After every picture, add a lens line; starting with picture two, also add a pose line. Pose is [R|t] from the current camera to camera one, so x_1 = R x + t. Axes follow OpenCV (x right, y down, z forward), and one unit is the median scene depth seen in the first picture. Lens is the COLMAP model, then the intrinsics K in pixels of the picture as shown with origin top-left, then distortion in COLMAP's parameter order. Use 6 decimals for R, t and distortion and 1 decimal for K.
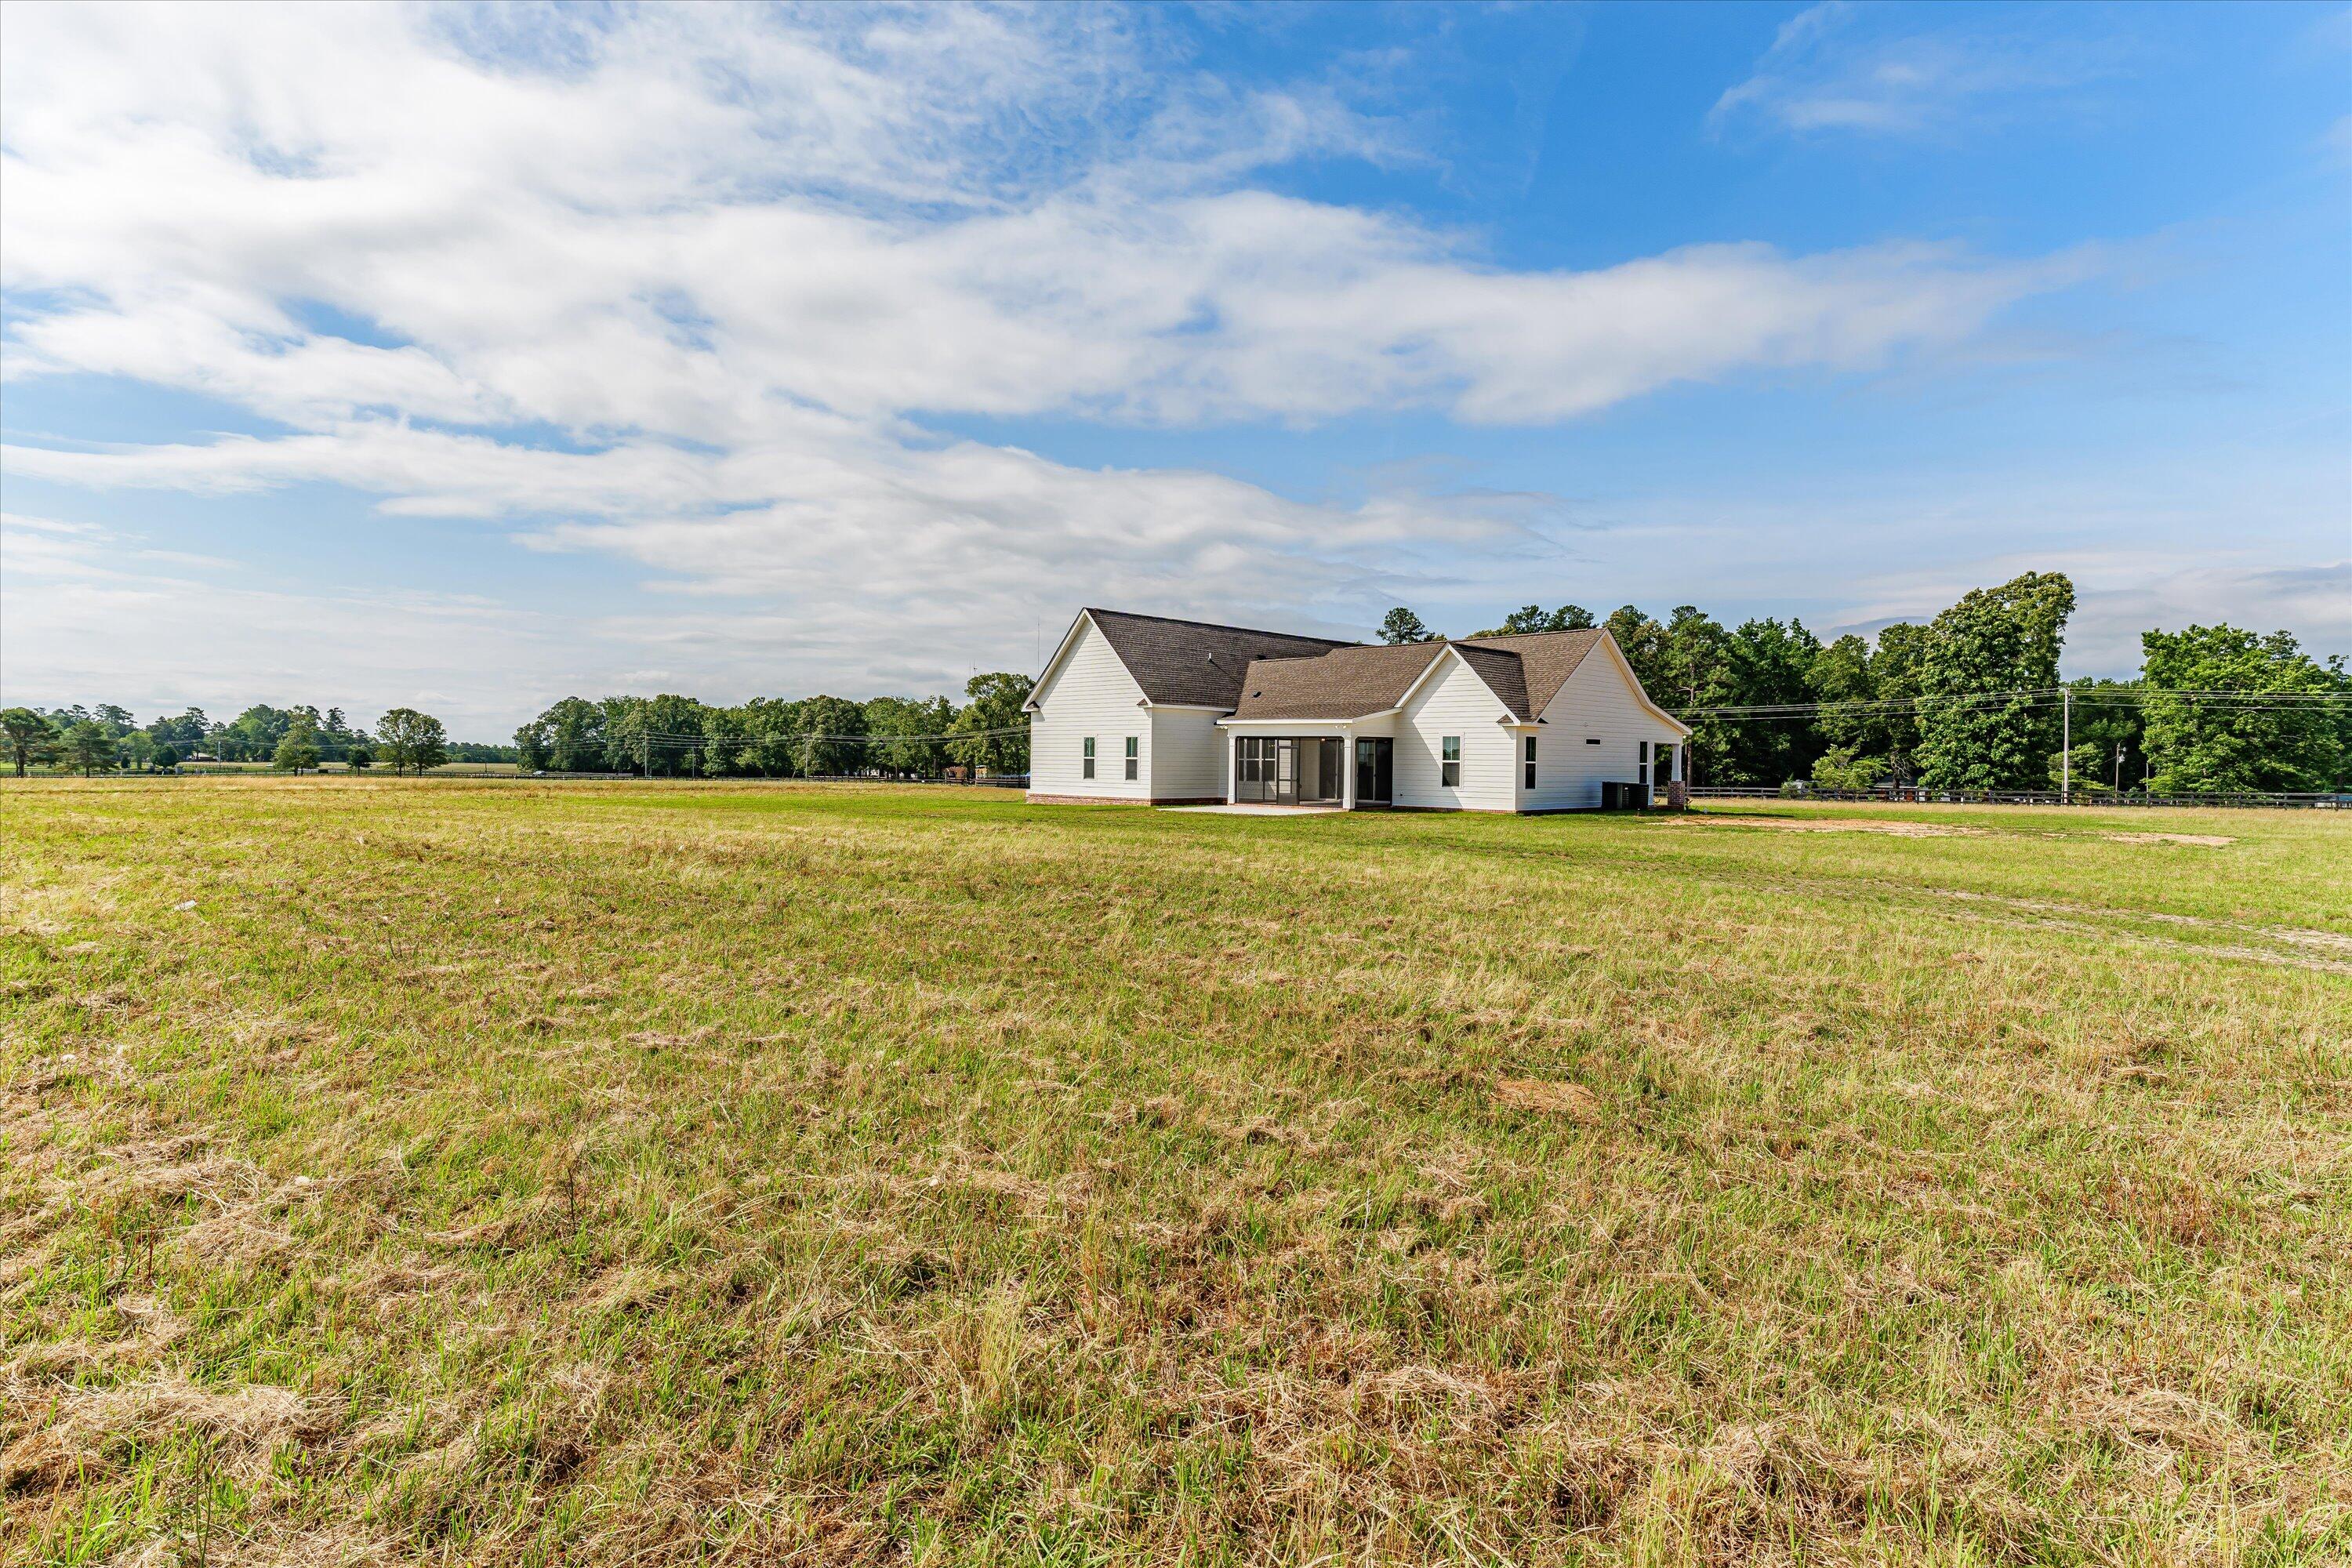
lens RADIAL K [[1242.3, 0, 1176.0], [0, 1242.3, 784.0], [0, 0, 1]] dist [0.000284, -0.000115]
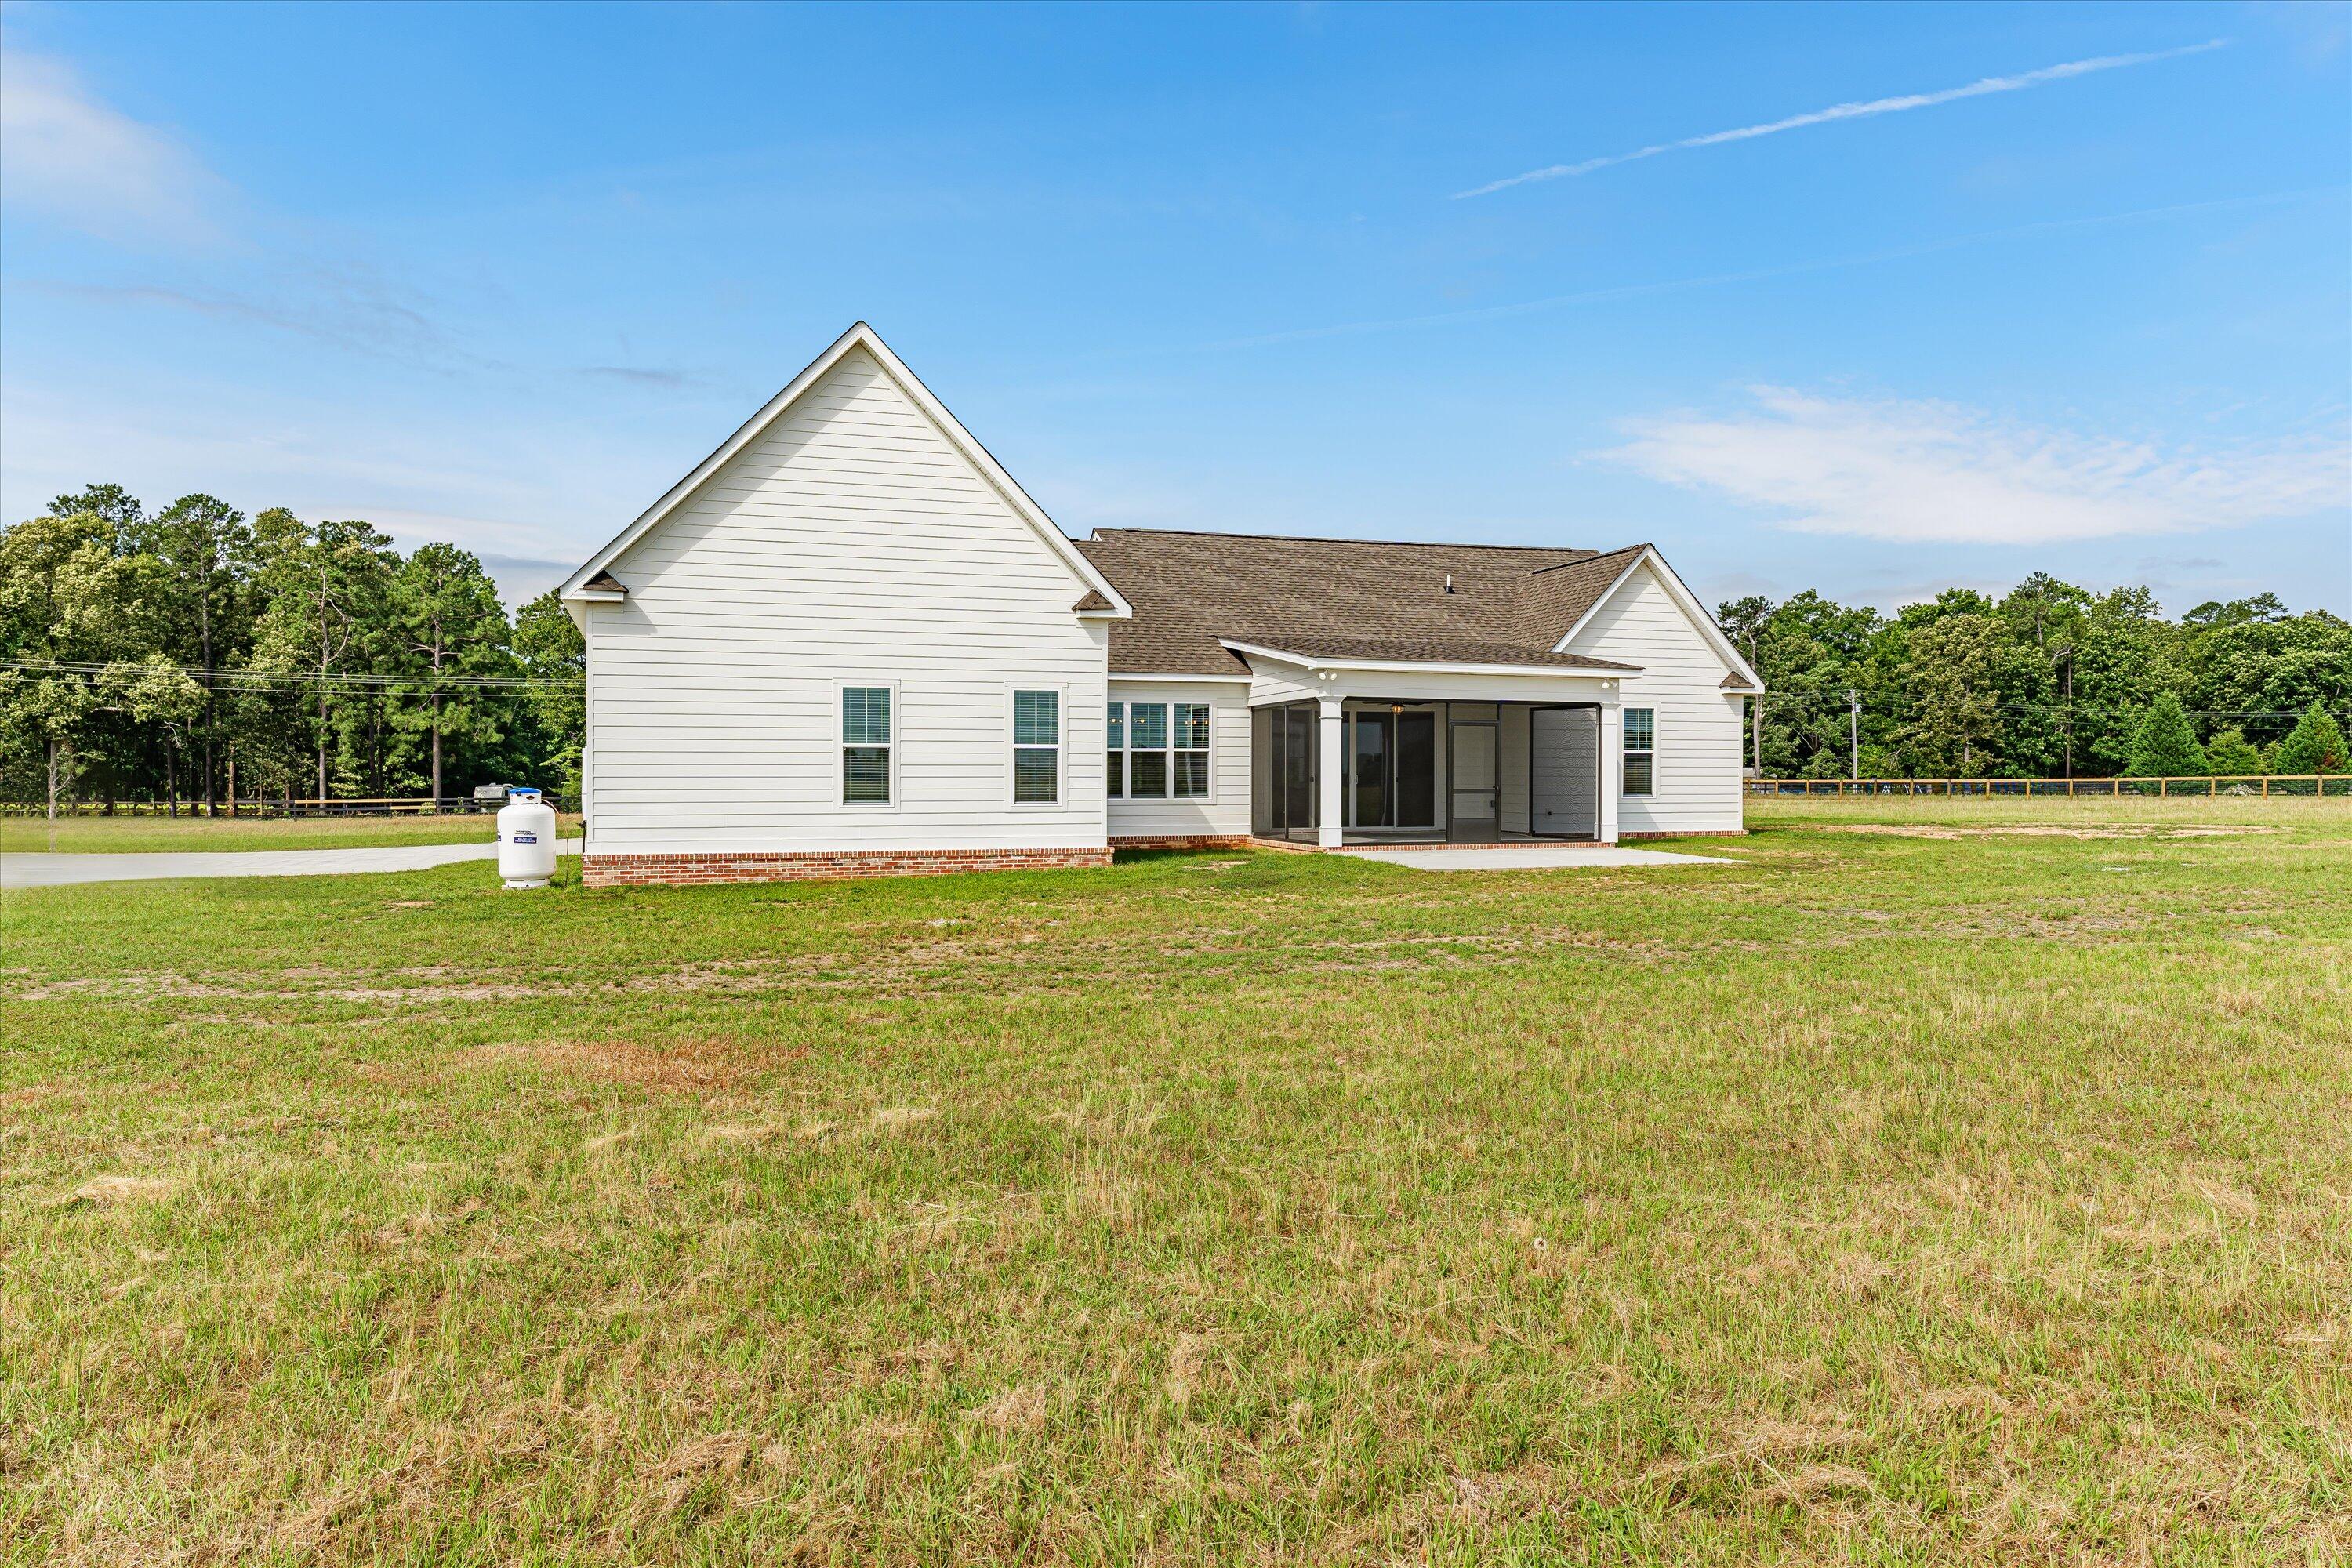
lens RADIAL K [[1587.7, 0, 1176.0], [0, 1587.7, 784.0], [0, 0, 1]] dist [-0.000664, -0.002034]
pose [[0.456558, -0.017805, 0.889515, -0.438078], [0.020943, 0.999738, 0.009262, -0.011884], [-0.889447, 0.014400, 0.456812, 0.713436]]
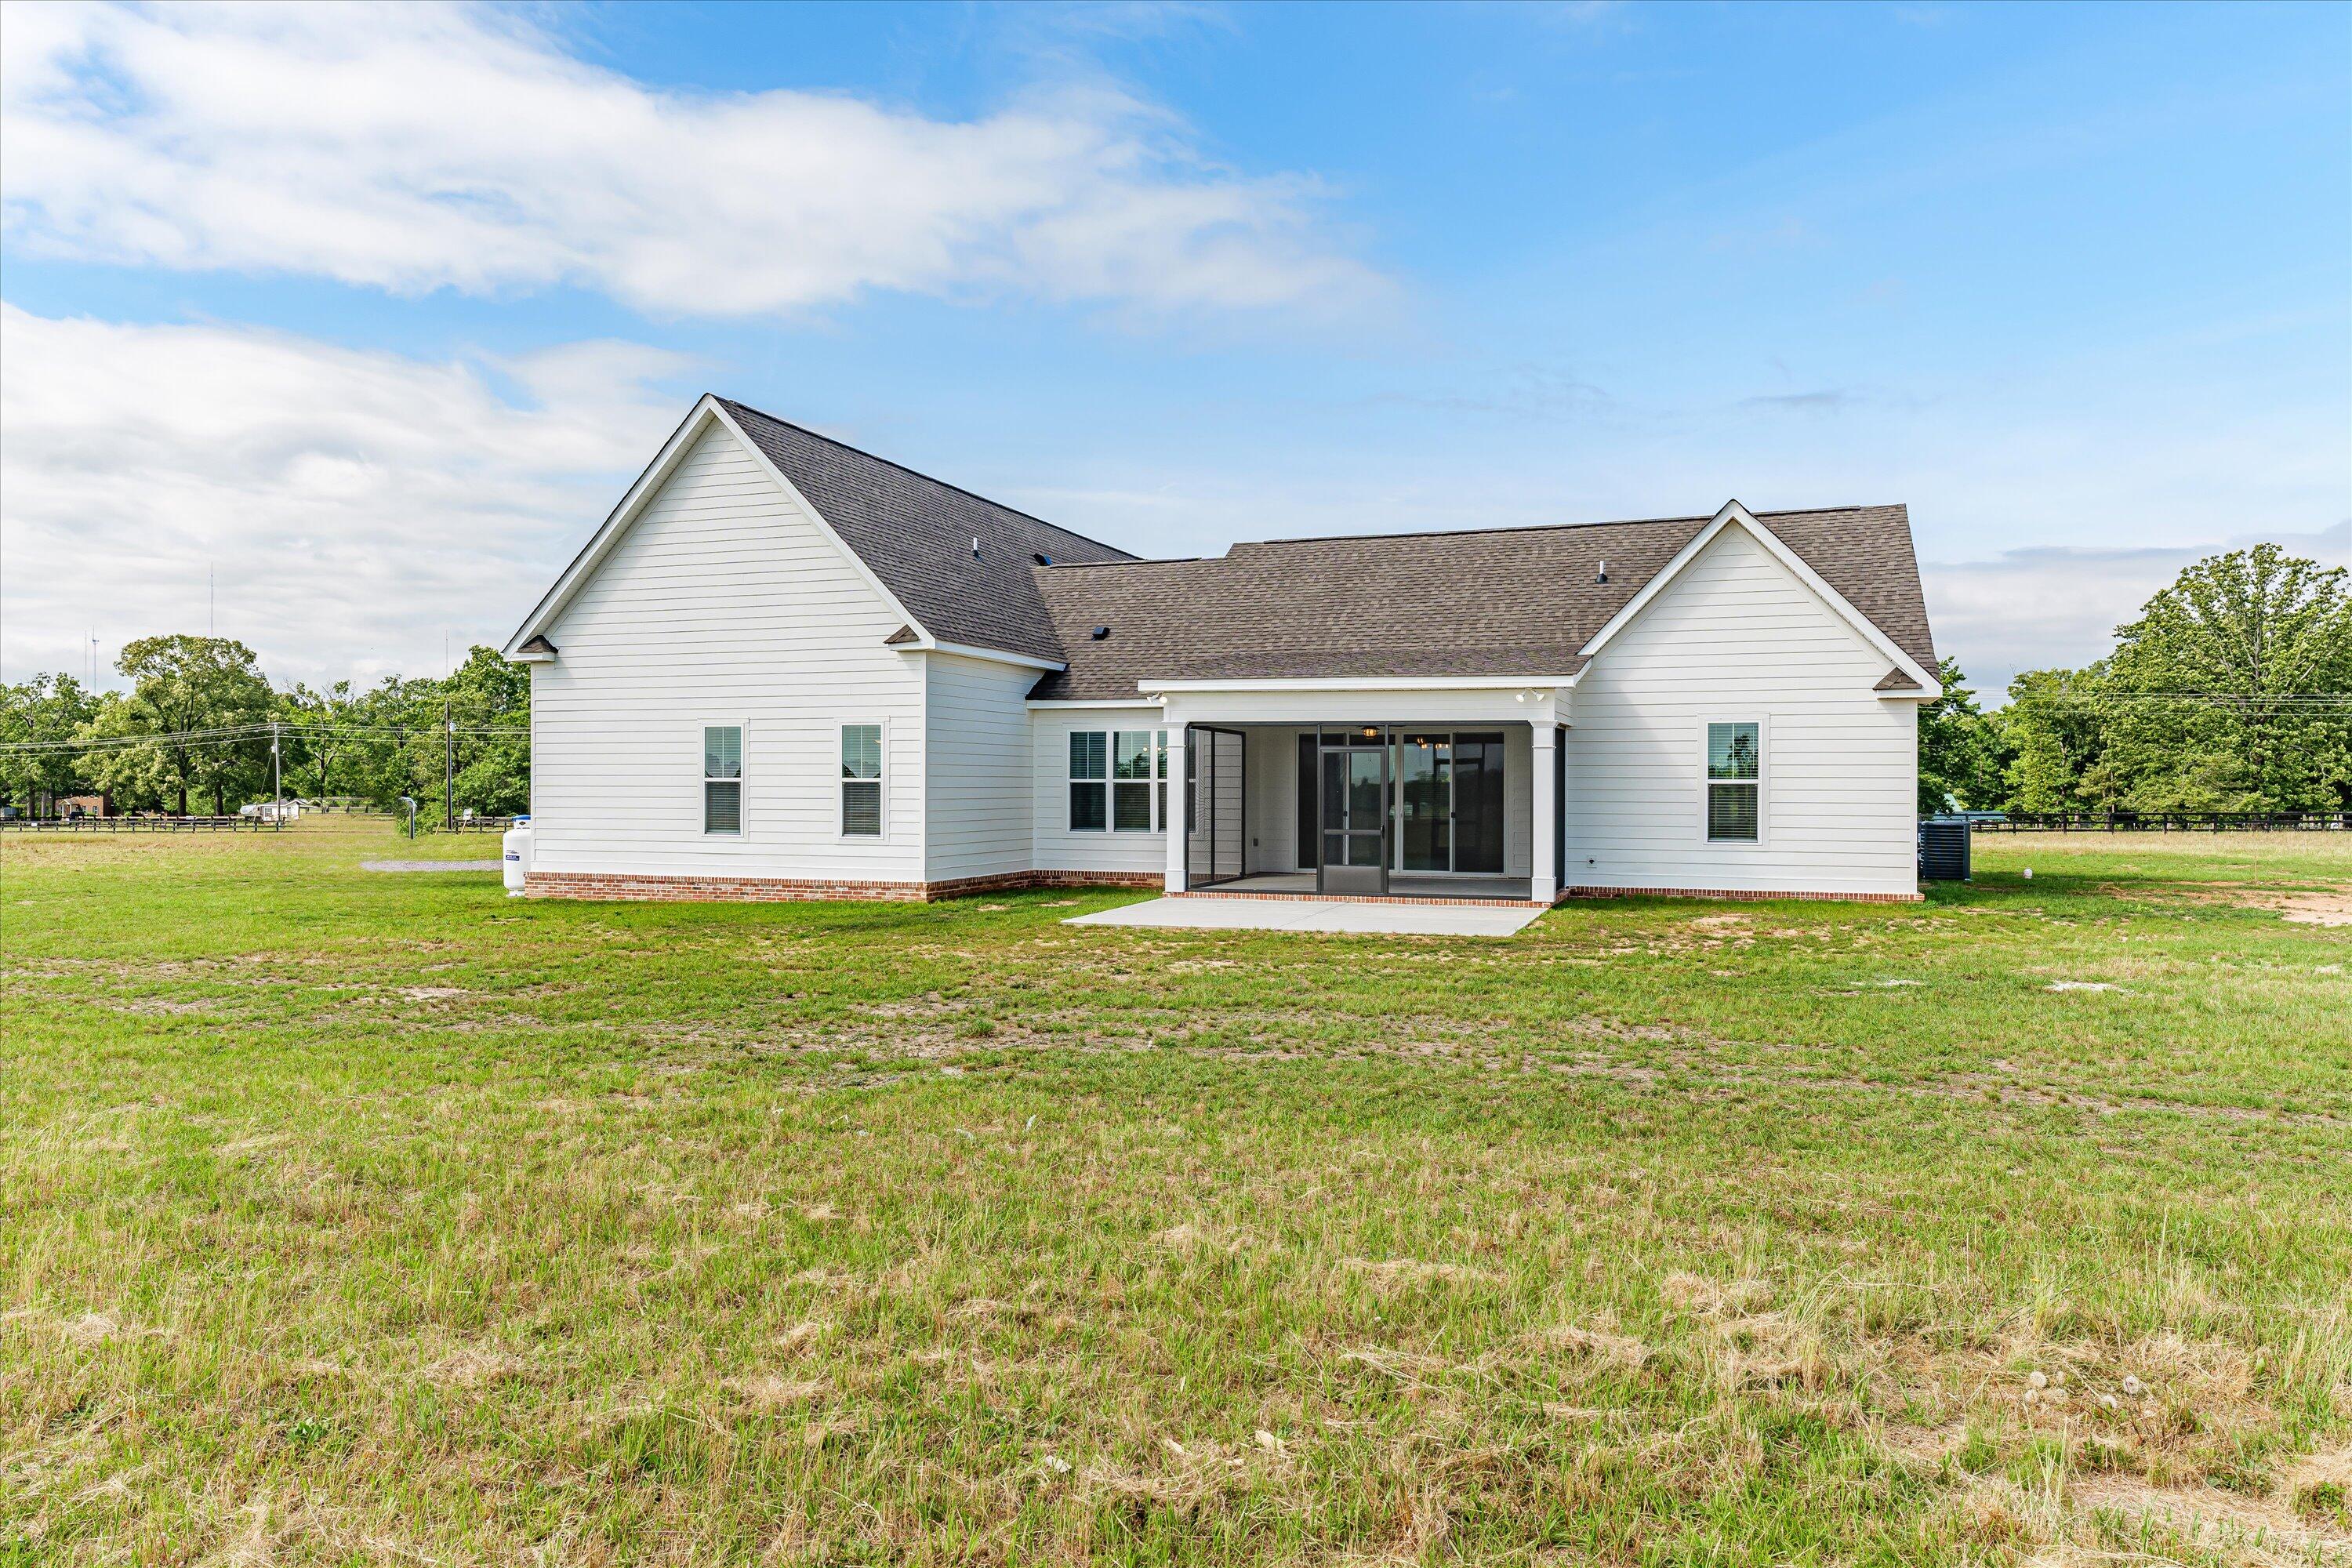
lens RADIAL K [[1615.9, 0, 1159.0], [0, 1615.9, 794.6], [0, 0, 1]] dist [0.004611, 0.003629]
pose [[0.911614, -0.010173, 0.410923, -0.154243], [0.014545, 0.999866, -0.007514, -0.010214], [-0.410791, 0.012827, 0.911639, 0.481643]]
